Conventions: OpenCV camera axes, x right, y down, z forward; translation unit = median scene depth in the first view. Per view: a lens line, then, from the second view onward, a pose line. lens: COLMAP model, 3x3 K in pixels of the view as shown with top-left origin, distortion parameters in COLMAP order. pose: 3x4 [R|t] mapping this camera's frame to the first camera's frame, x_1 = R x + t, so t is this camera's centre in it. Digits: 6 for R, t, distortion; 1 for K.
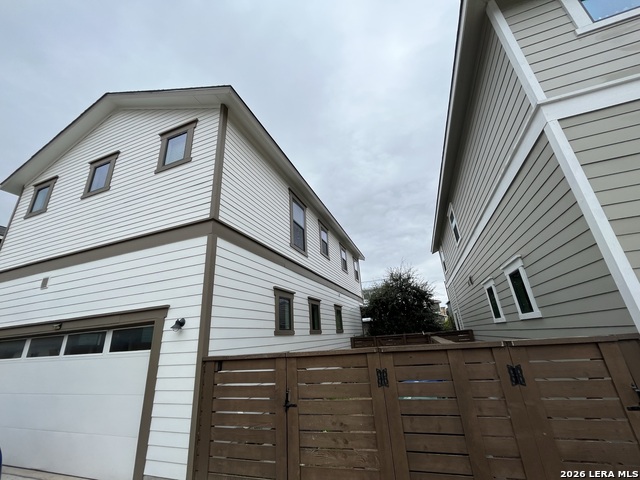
lens RADIAL K [[259.1, 0, 320.0], [0, 259.1, 240.0], [0, 0, 1]] dist [-0.000416, -0.000206]
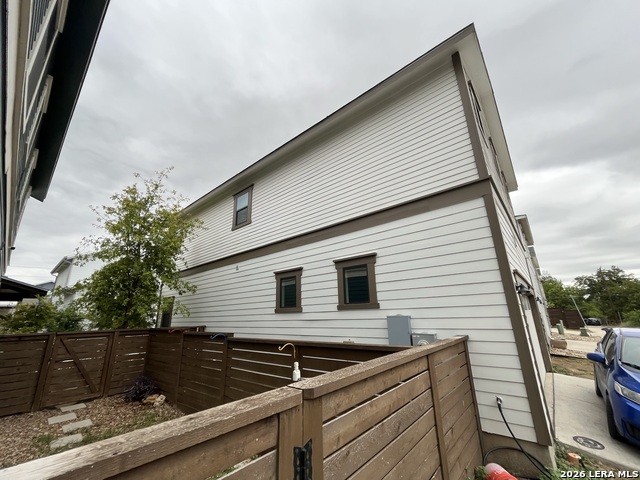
lens RADIAL K [[259.9, 0, 319.0], [0, 259.9, 239.5], [0, 0, 1]] dist [0.000320, 0.000133]
pose [[-0.345553, -0.192739, -0.918393, 0.913671], [0.376789, 0.867826, -0.323896, 0.534492], [0.859432, -0.457963, -0.227258, 1.587880]]
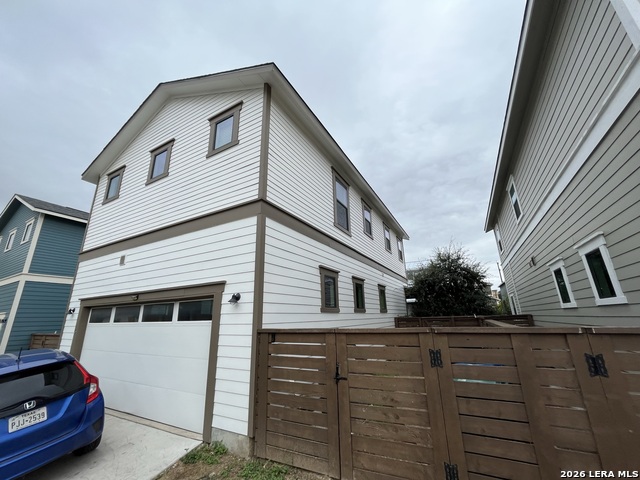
lens RADIAL K [[259.9, 0, 319.0], [0, 259.9, 239.5], [0, 0, 1]] dist [0.000320, 0.000133]
pose [[0.988025, -0.004906, -0.154214, -0.022079], [0.016374, 0.997184, 0.073181, 0.004050], [0.153421, -0.074830, 0.985324, 0.001751]]
